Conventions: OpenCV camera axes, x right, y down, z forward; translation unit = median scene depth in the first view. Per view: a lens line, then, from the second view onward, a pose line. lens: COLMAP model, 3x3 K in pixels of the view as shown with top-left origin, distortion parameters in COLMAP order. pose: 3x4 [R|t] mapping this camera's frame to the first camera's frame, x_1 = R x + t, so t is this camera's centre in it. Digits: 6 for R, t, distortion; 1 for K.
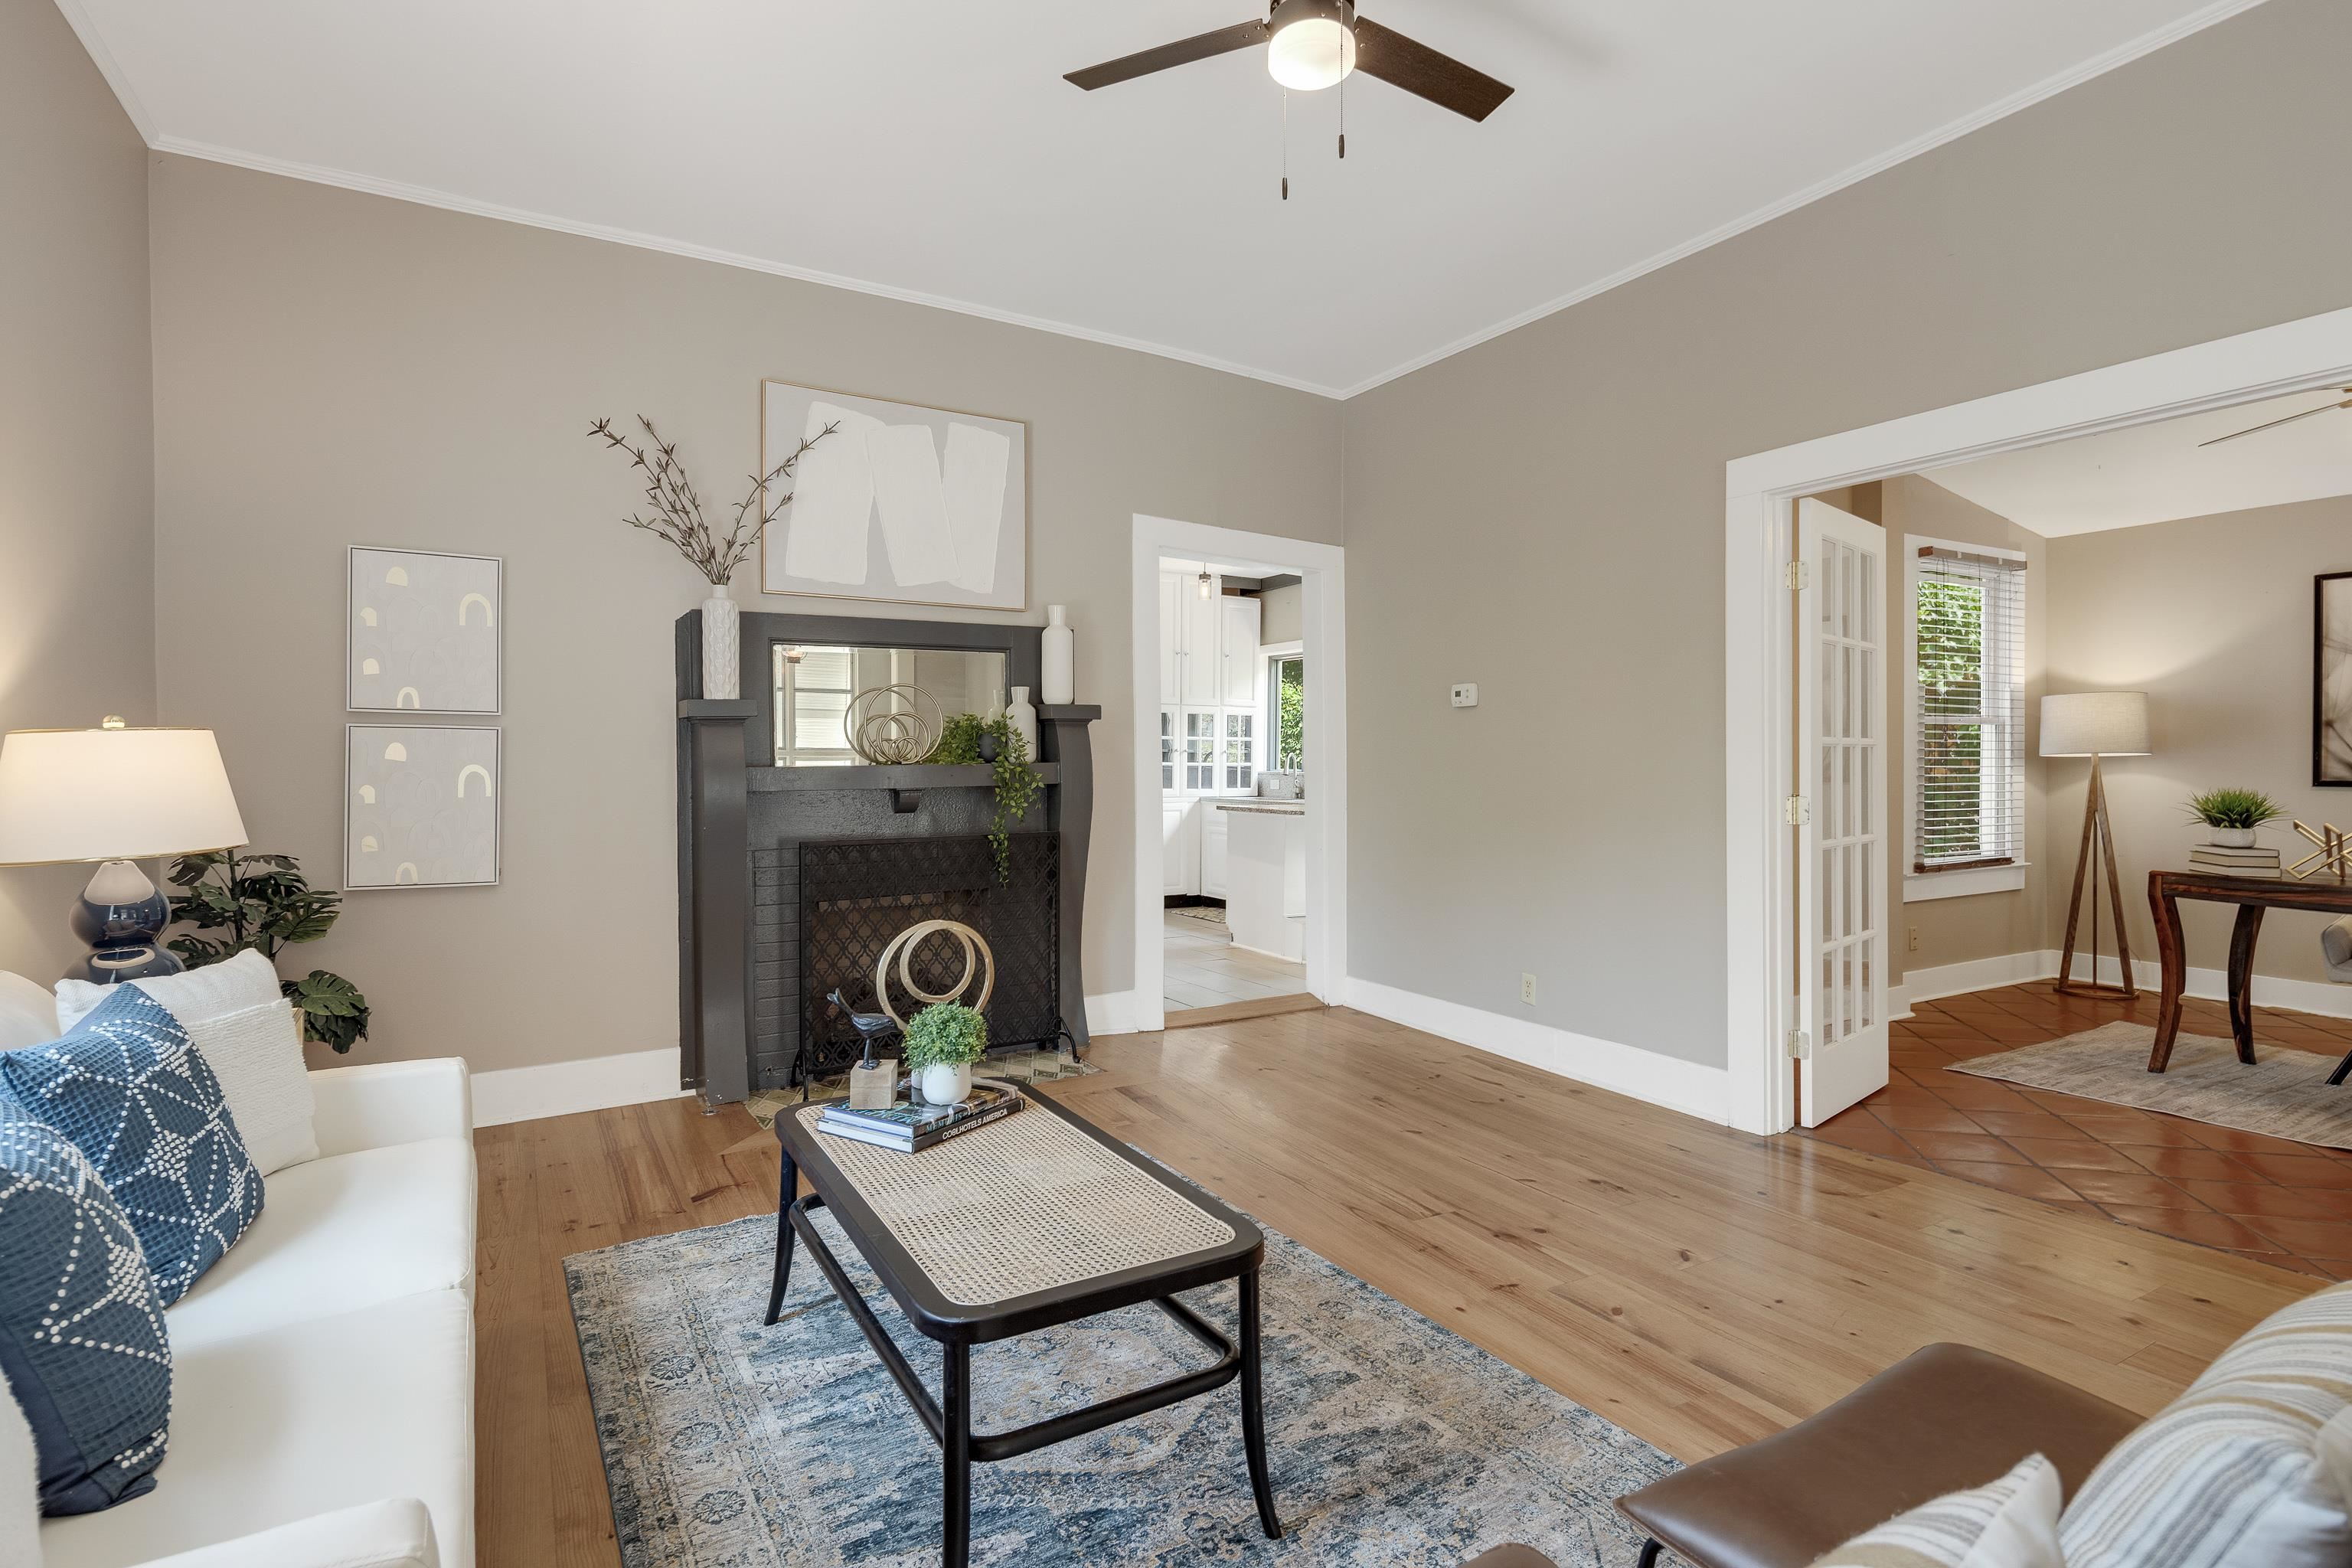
lens RADIAL K [[1155.4, 0, 1172.7], [0, 1155.4, 772.4], [0, 0, 1]] dist [0.001933, -0.007041]
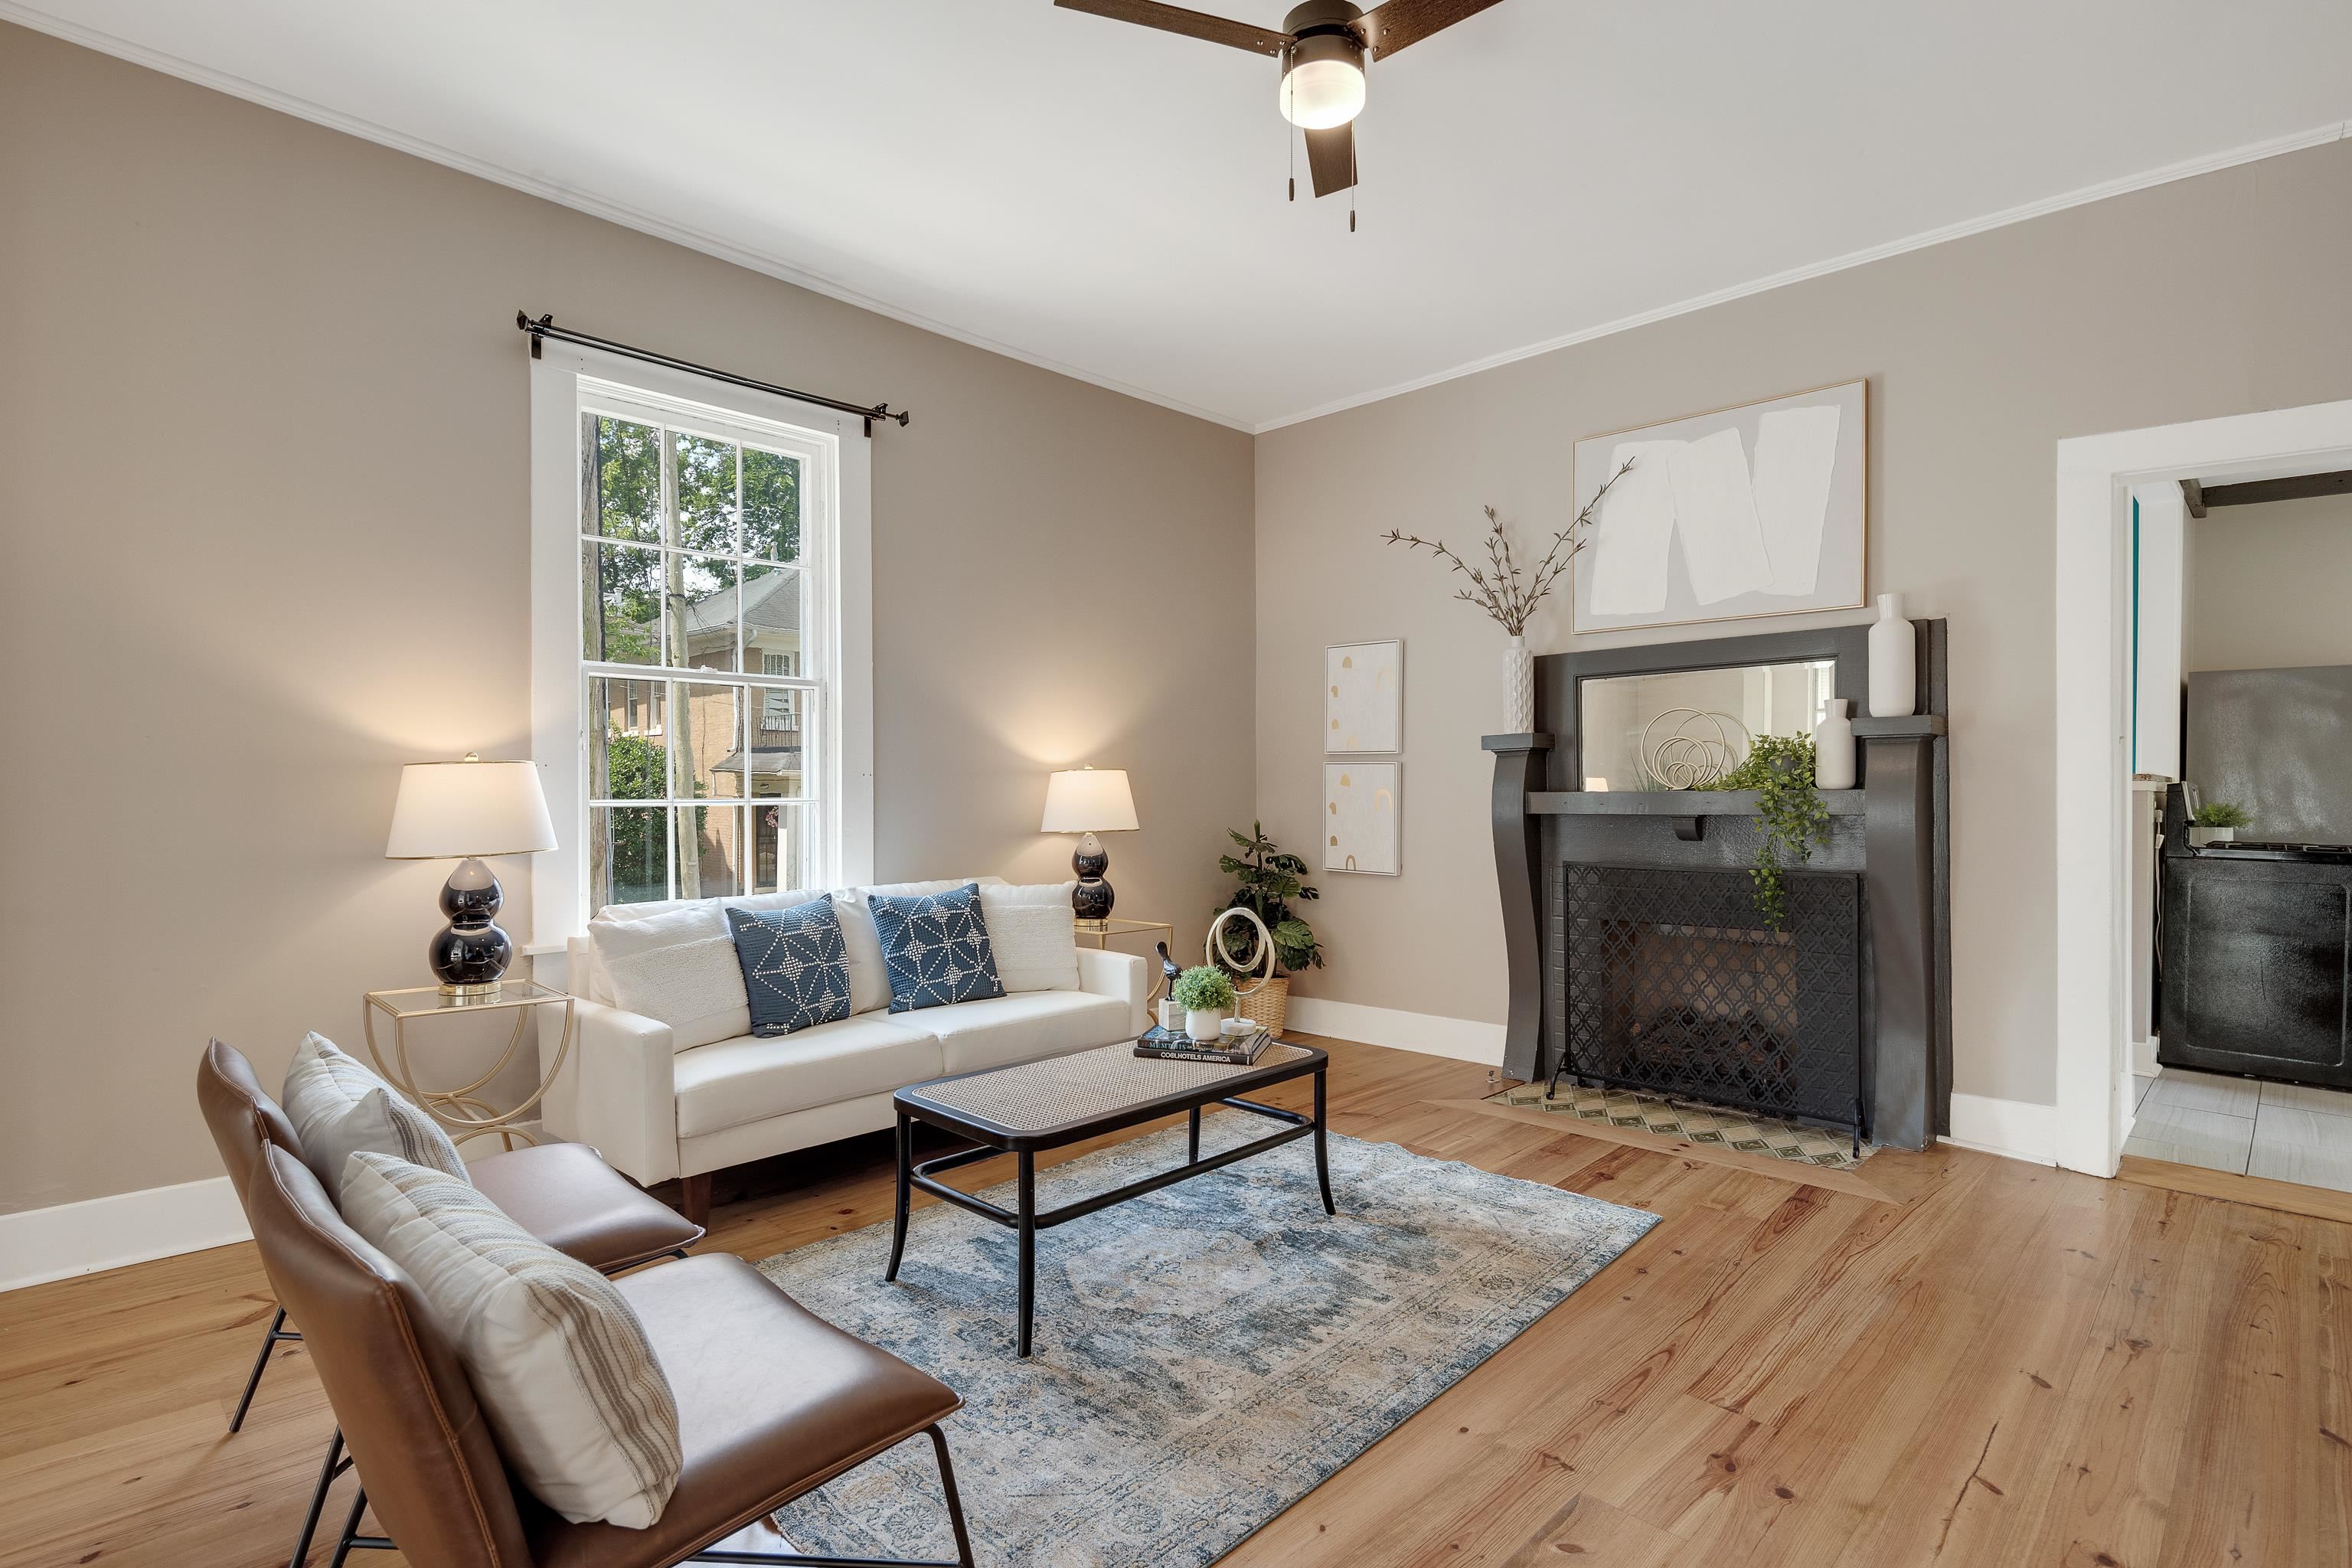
lens RADIAL K [[1155.4, 0, 1179.8], [0, 1155.4, 804.5], [0, 0, 1]] dist [0.001933, -0.007041]
pose [[0.262287, 0.015799, -0.964861, 0.526161], [-0.009598, 0.999859, 0.013763, -0.003884], [0.964942, 0.005651, 0.262401, 0.297273]]
